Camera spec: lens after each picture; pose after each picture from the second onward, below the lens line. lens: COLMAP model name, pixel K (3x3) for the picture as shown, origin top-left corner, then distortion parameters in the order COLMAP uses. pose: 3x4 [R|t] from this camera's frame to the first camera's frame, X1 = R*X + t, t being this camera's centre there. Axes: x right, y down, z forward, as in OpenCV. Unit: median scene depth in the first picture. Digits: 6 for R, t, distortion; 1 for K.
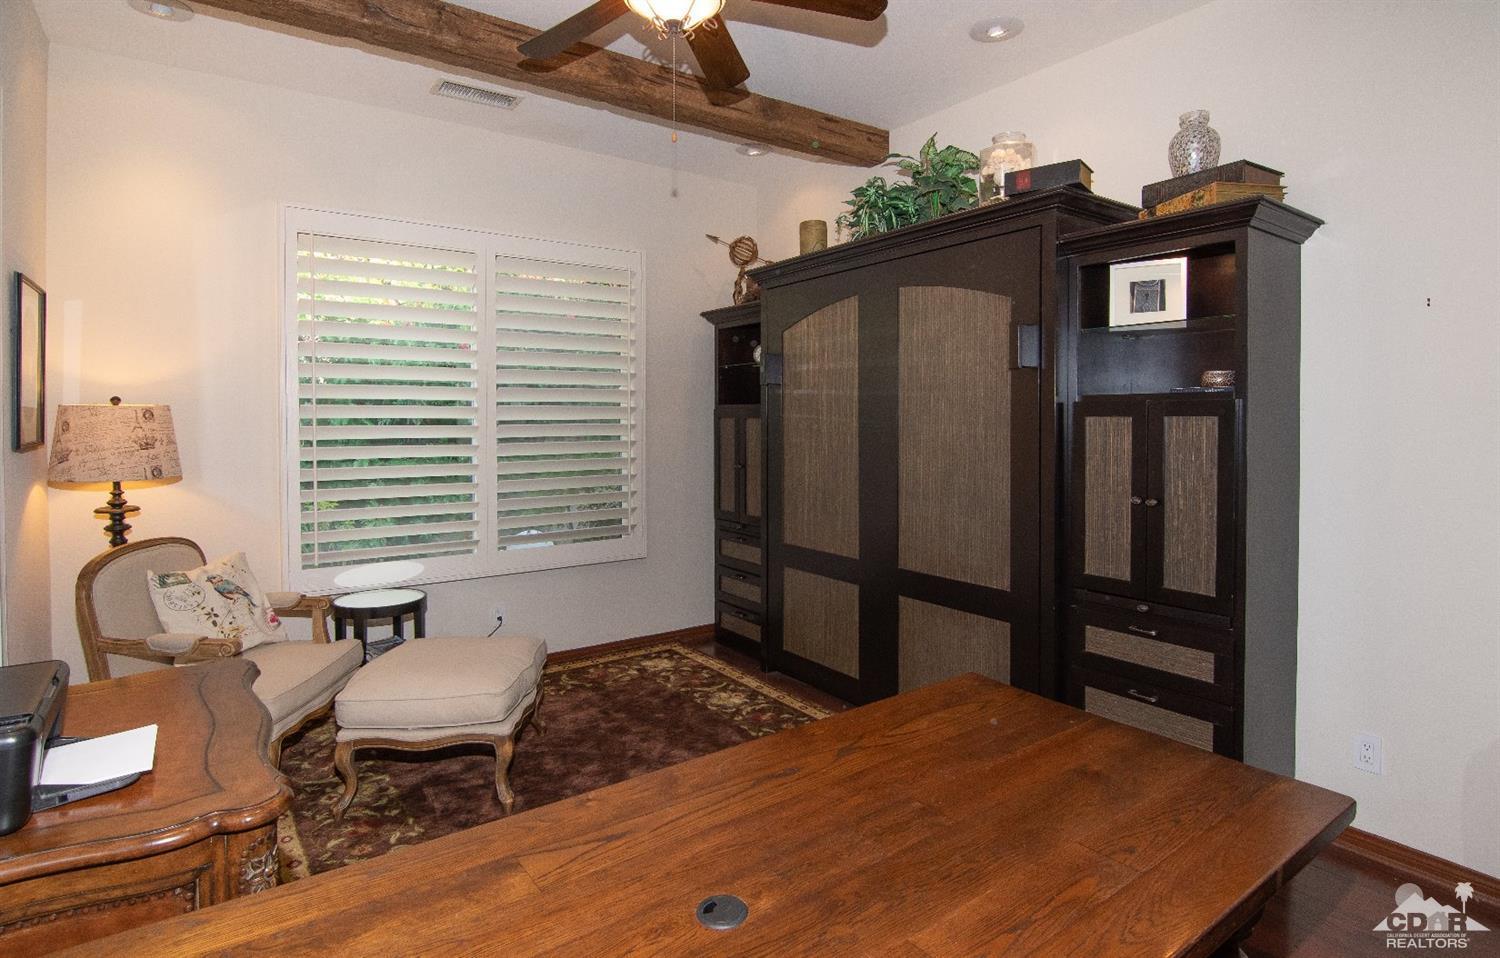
lens RADIAL K [[771.7, 0, 749.8], [0, 771.7, 436.1], [0, 0, 1]] dist [-0.001355, -0.000164]
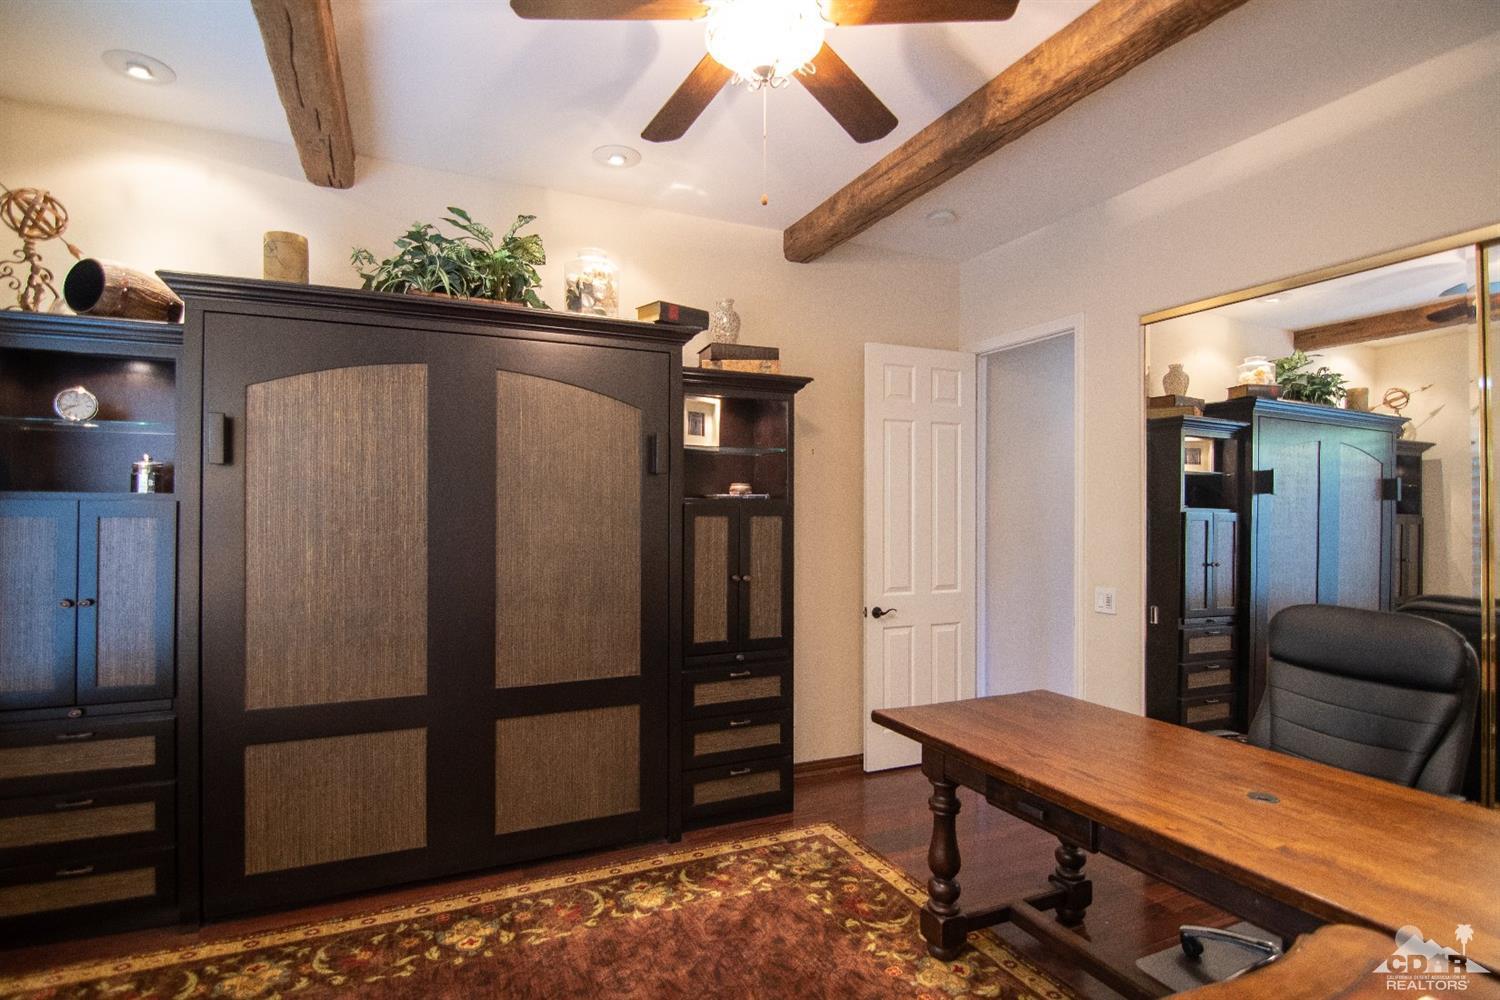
lens RADIAL K [[746.4, 0, 748.1], [0, 746.4, 502.3], [0, 0, 1]] dist [-0.022821, -0.000491]
pose [[0.193817, 0.013381, 0.980947, -0.589247], [0.025232, 0.999508, -0.018620, -0.017982], [-0.980713, 0.028360, 0.193384, 0.556817]]
